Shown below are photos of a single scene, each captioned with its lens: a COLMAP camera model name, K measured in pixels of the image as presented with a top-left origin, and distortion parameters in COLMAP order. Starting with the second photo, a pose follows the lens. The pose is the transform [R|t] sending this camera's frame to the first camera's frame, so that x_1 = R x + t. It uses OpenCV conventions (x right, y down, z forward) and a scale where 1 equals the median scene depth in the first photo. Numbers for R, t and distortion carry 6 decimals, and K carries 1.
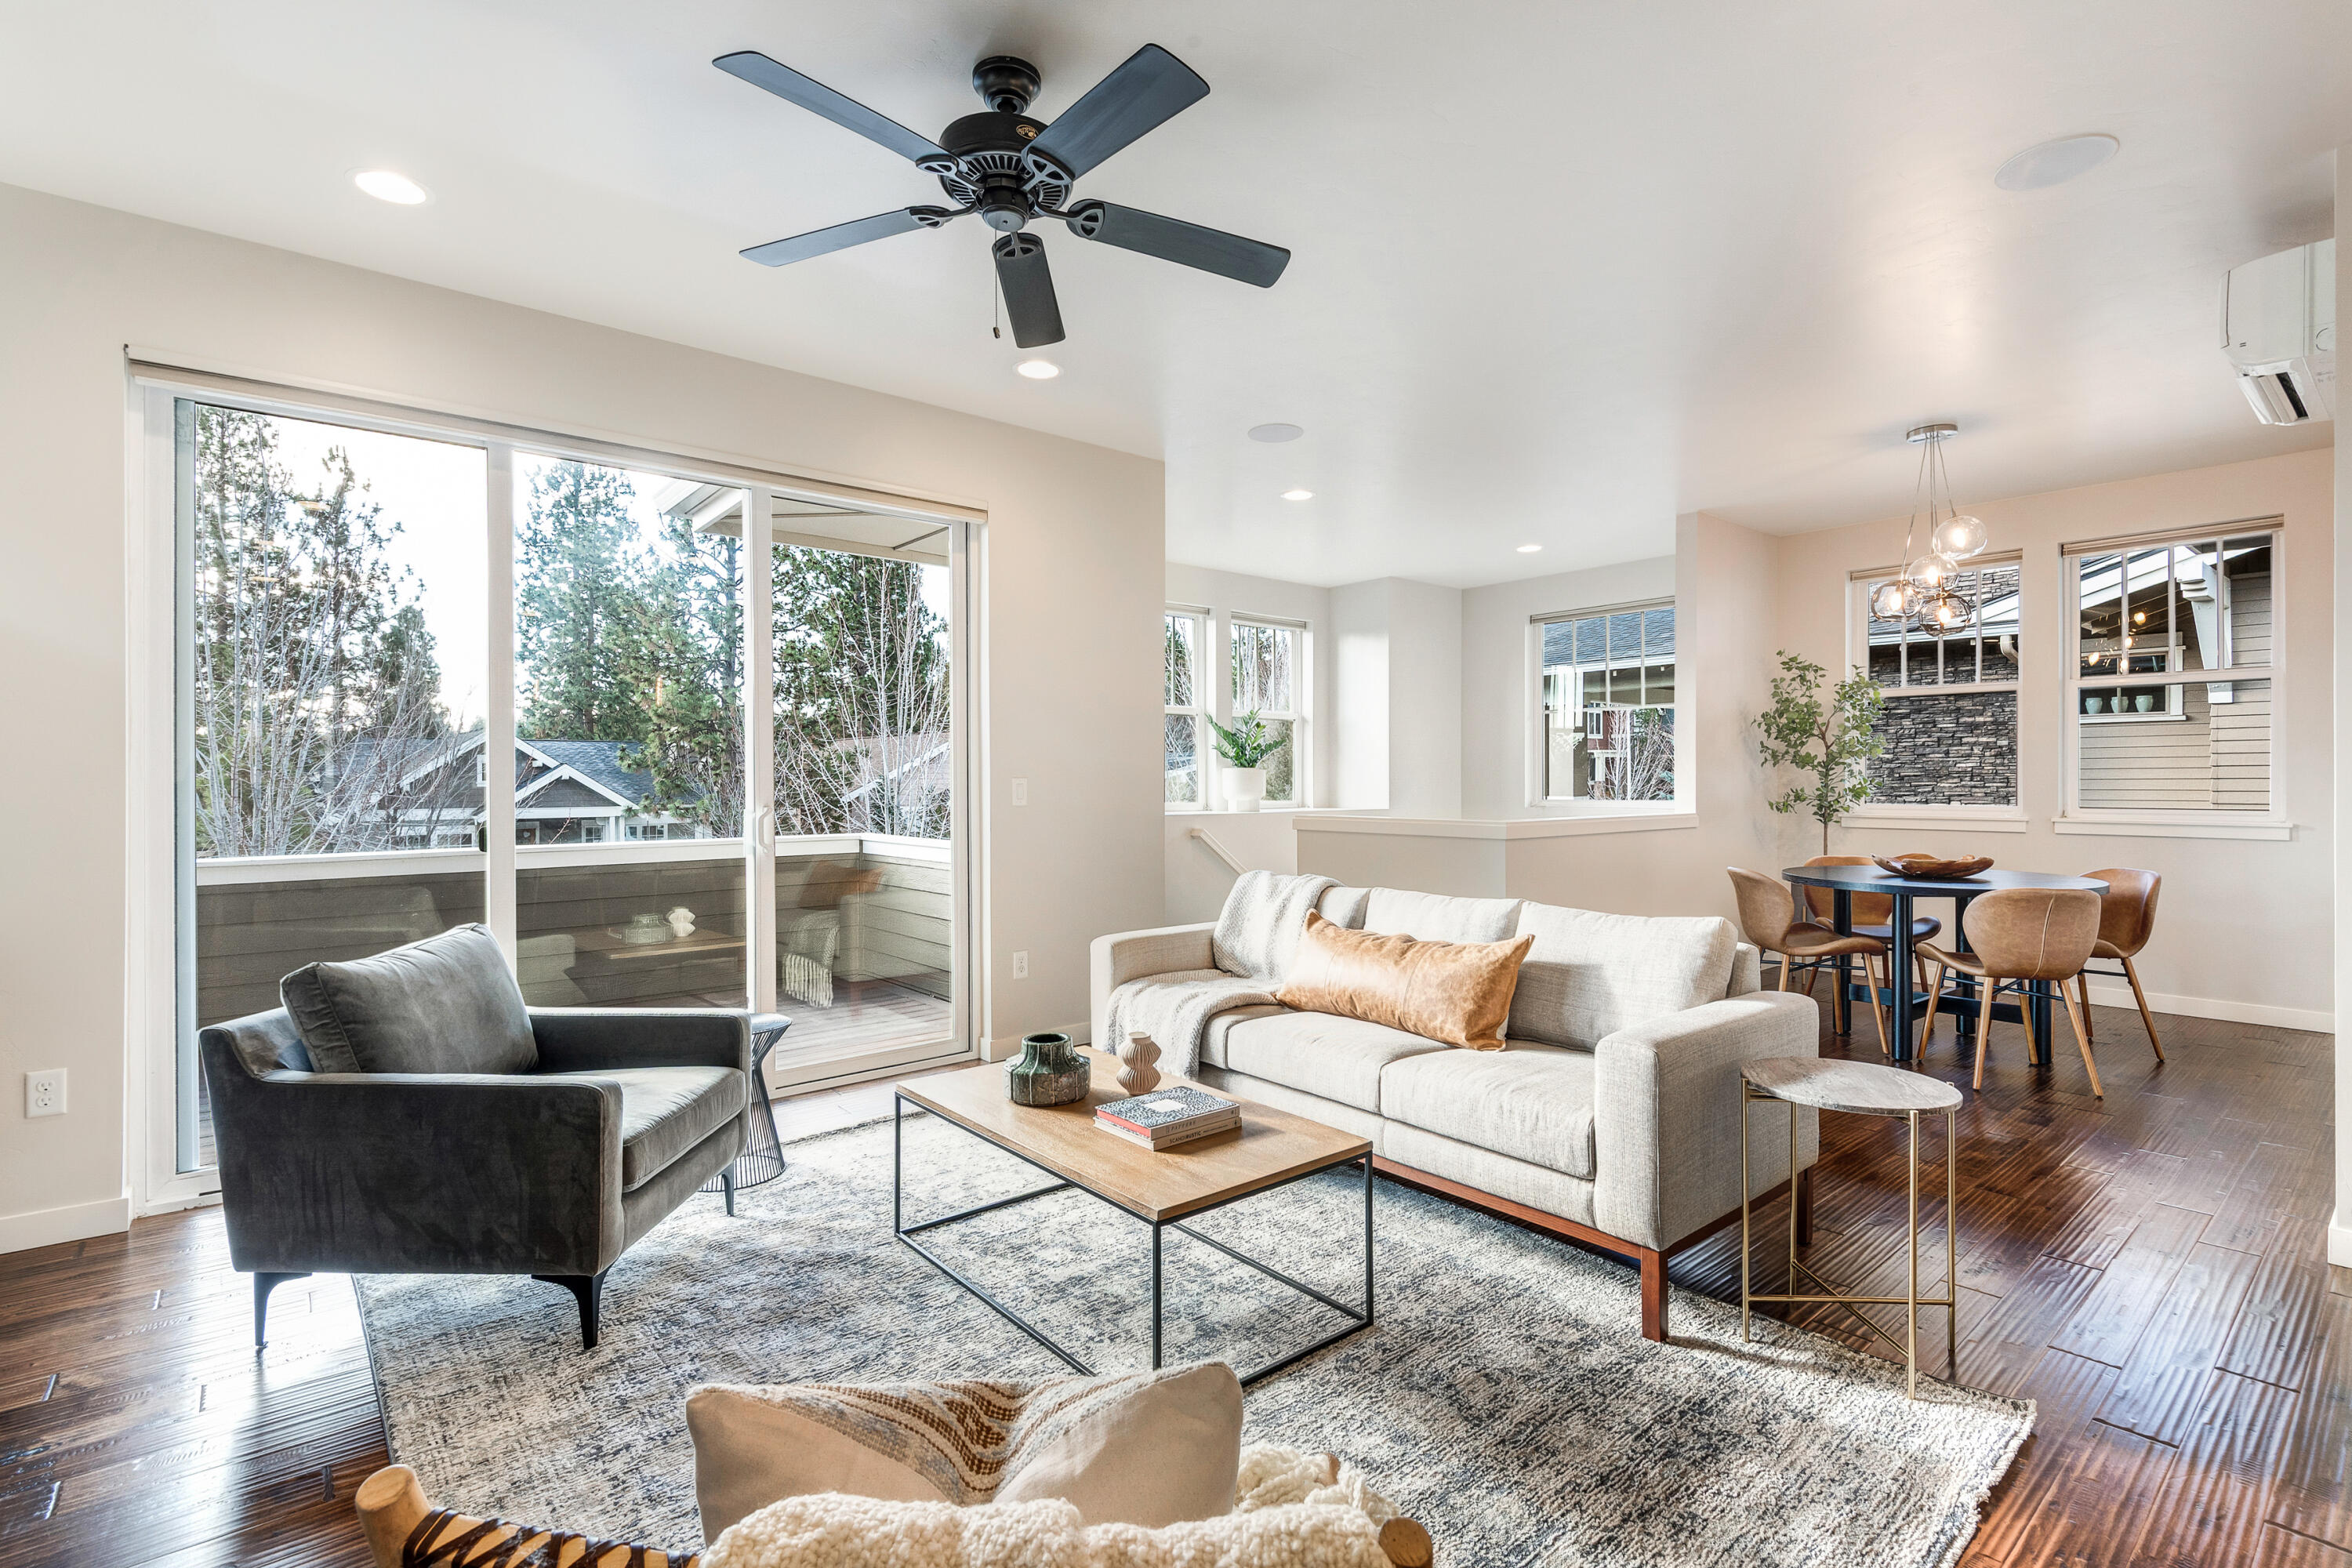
lens RADIAL K [[1081.8, 0, 1179.1], [0, 1081.8, 784.3], [0, 0, 1]] dist [0.019432, -0.010965]
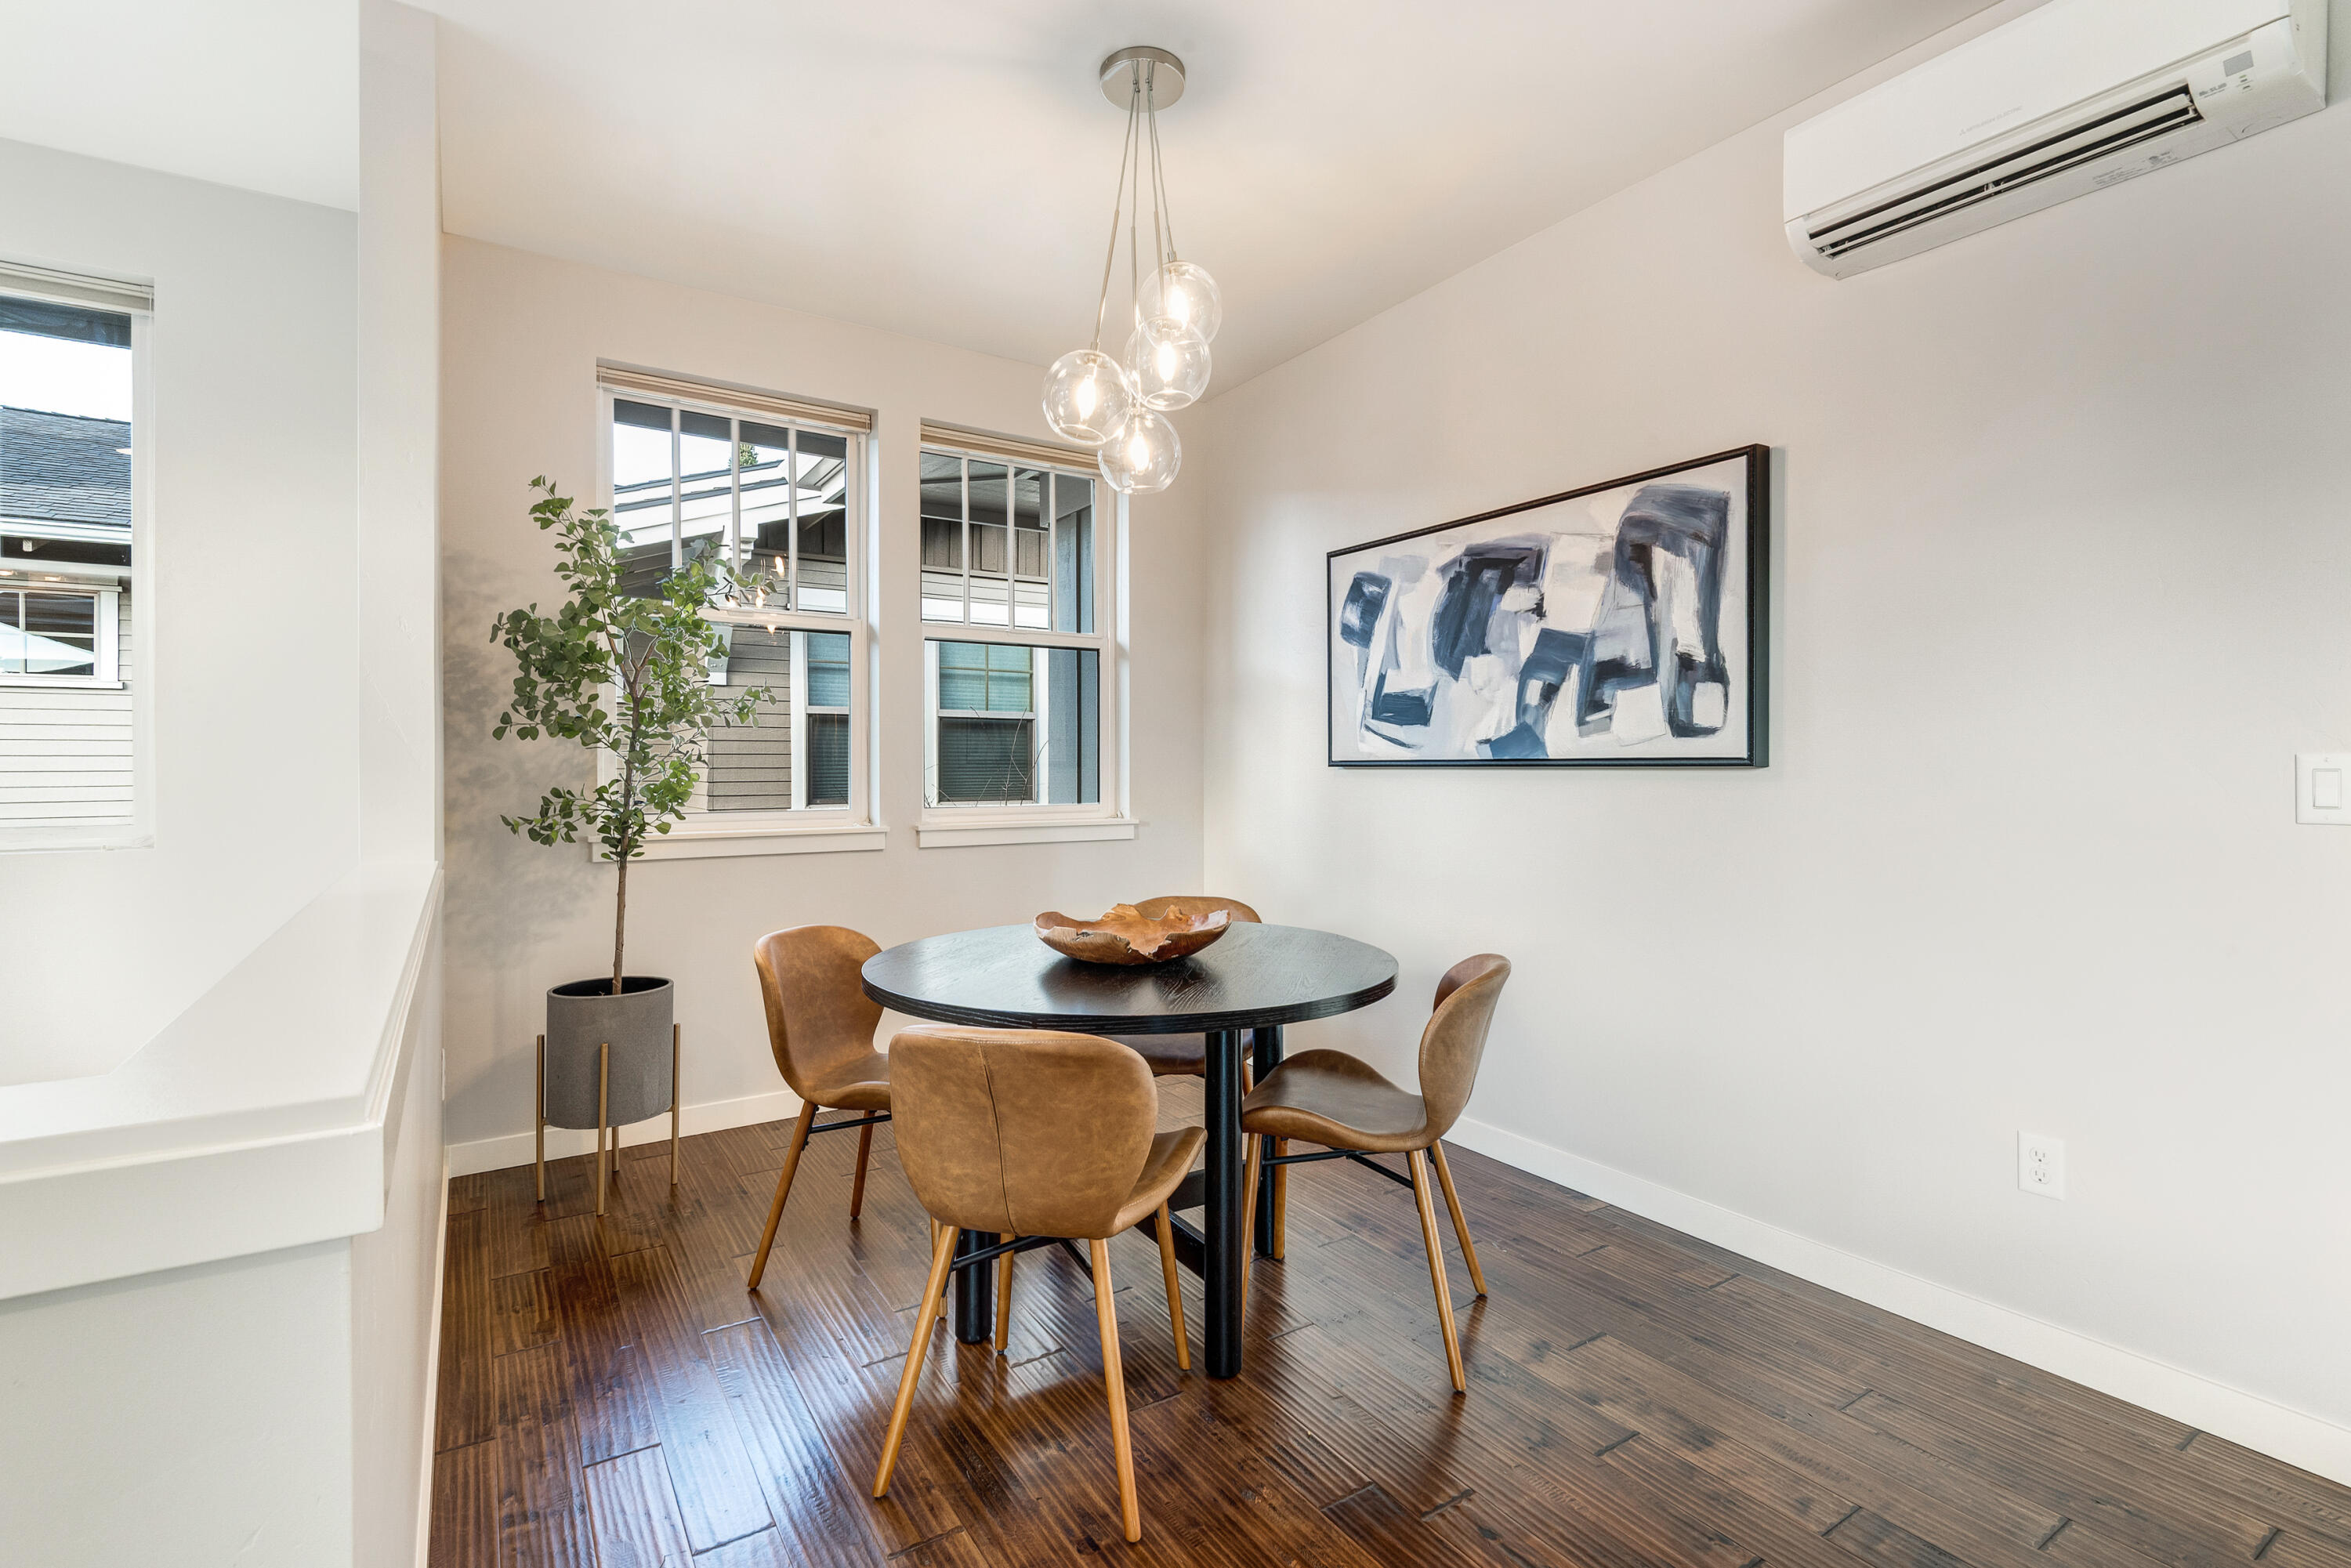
lens RADIAL K [[1081.3, 0, 1184.2], [0, 1081.3, 772.5], [0, 0, 1]] dist [0.019432, -0.010965]
pose [[0.115651, -0.004284, 0.993281, 0.148171], [0.007452, 0.999966, 0.003445, -0.002687], [-0.993262, 0.007004, 0.115679, 0.690899]]
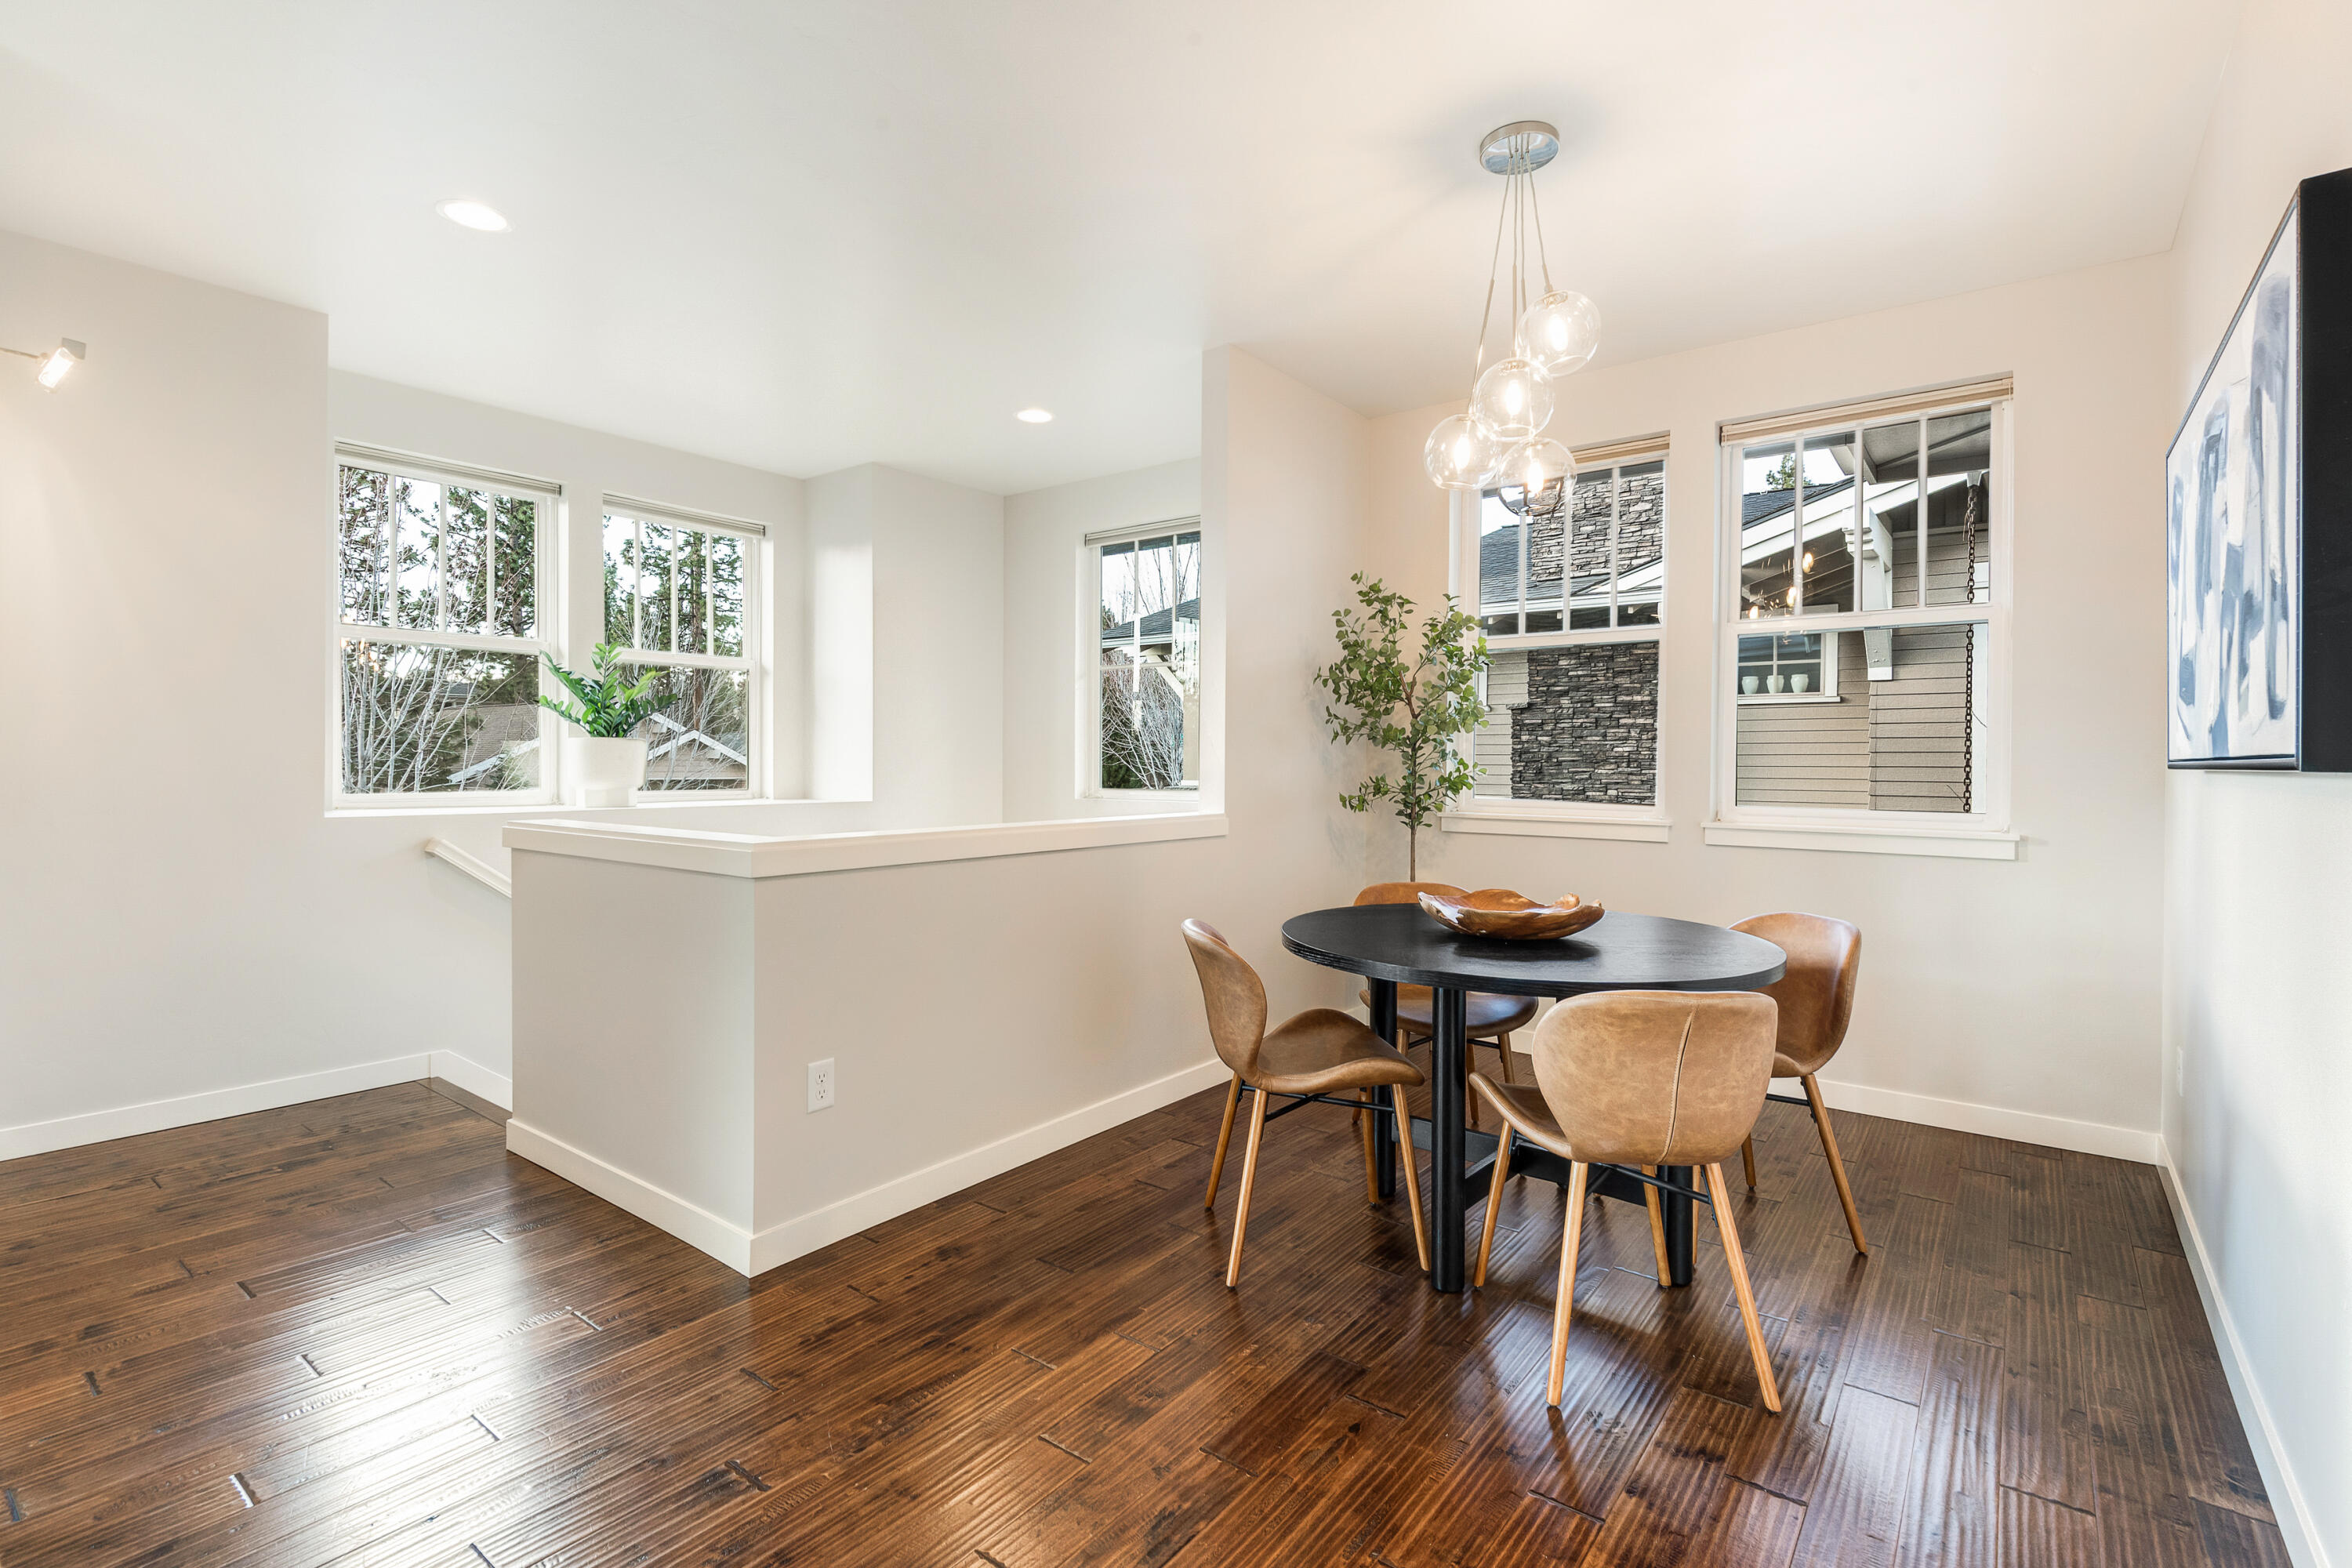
lens RADIAL K [[1081.8, 0, 1163.3], [0, 1081.8, 766.7], [0, 0, 1]] dist [0.019432, -0.010965]
pose [[0.978788, 0.007941, 0.204724, 0.299734], [-0.007962, 0.999968, -0.000721, -0.000889], [-0.204723, -0.000924, 0.978819, 0.365507]]
